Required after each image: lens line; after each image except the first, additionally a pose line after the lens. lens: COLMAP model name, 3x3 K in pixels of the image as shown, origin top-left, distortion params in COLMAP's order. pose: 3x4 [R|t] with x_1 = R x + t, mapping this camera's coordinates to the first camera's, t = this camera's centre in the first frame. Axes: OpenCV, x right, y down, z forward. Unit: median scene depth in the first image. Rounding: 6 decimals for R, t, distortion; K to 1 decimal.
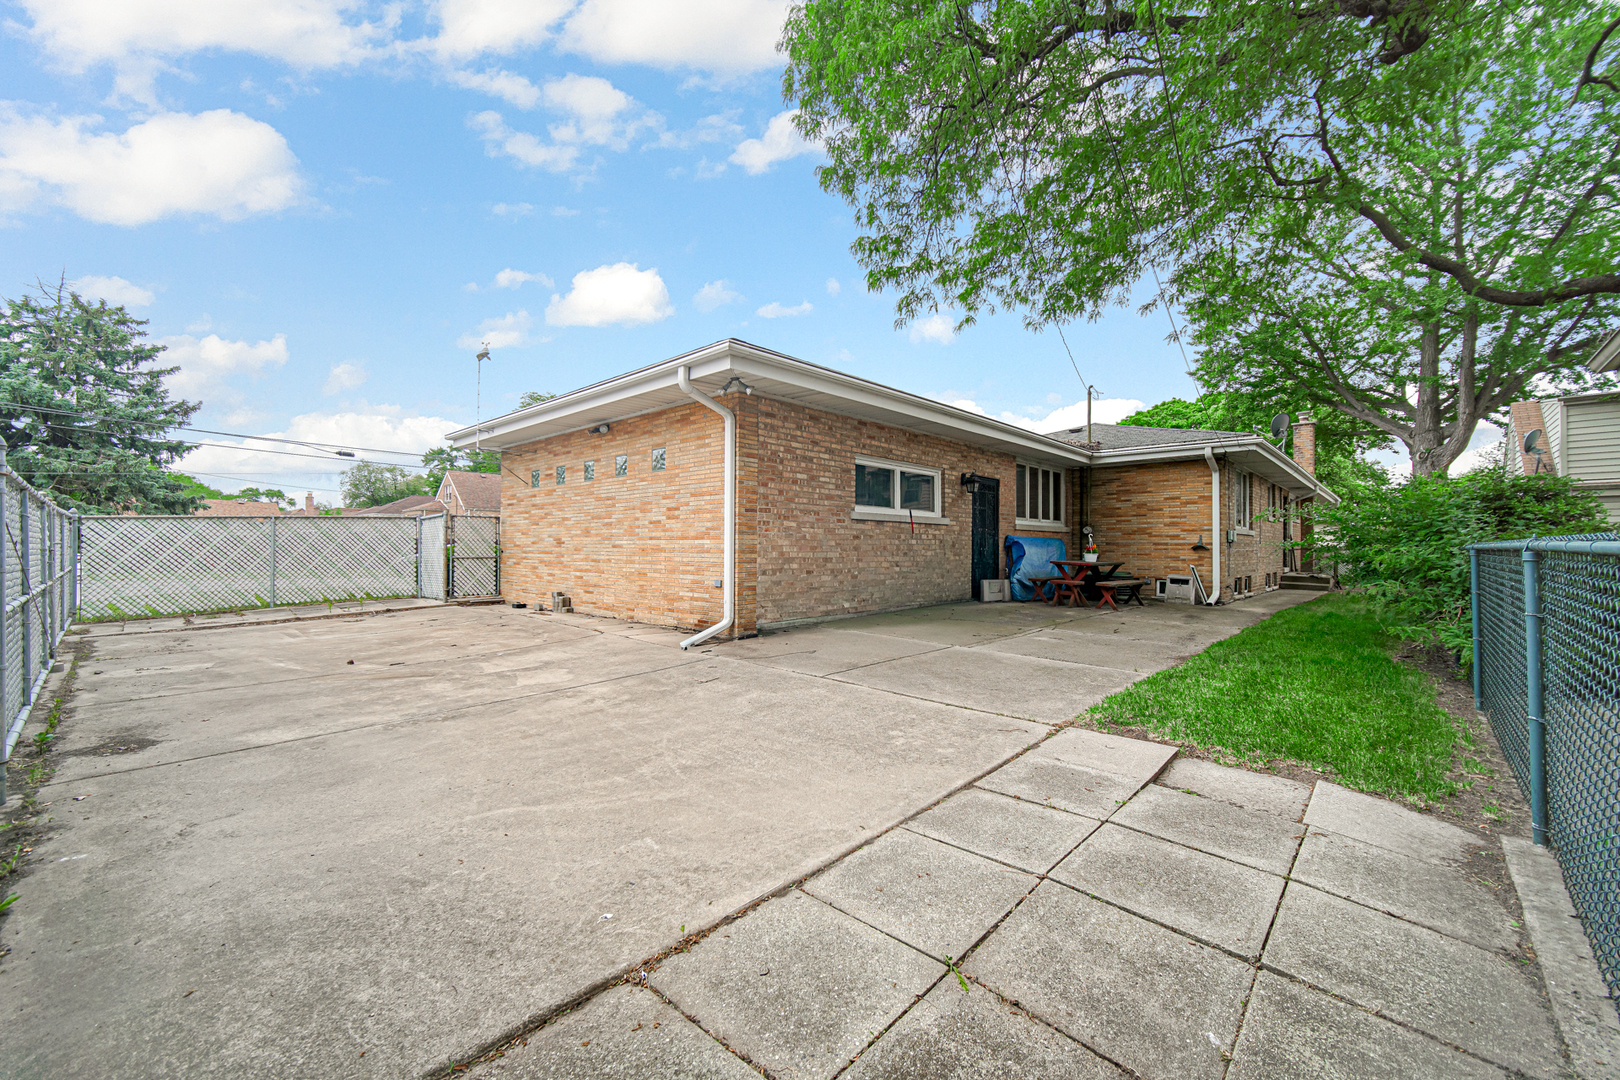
lens RADIAL K [[642.9, 0, 810.0], [0, 642.9, 540.0], [0, 0, 1]] dist [-0.000828, -0.000190]
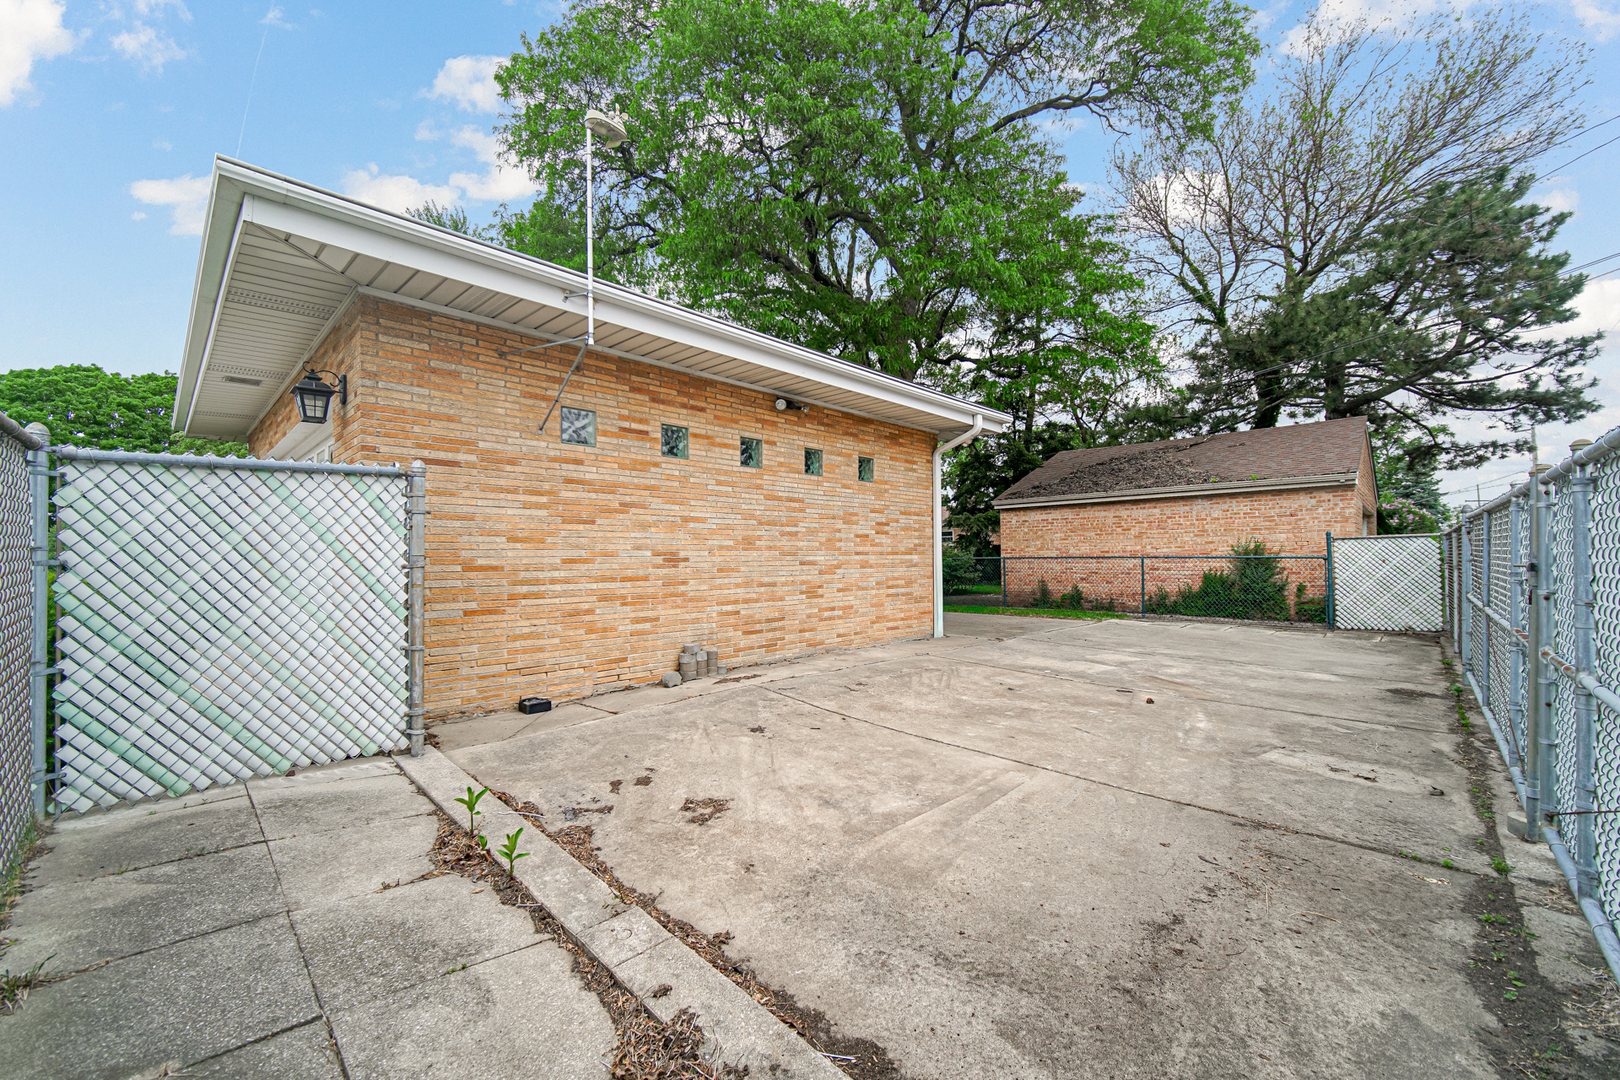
lens RADIAL K [[642.9, 0, 810.0], [0, 642.9, 540.0], [0, 0, 1]] dist [-0.000828, -0.000190]
pose [[0.022466, 0.030952, 0.999268, -1.173534], [0.006520, 0.999495, -0.031106, 0.006412], [-0.999726, 0.007214, 0.022253, 1.062472]]
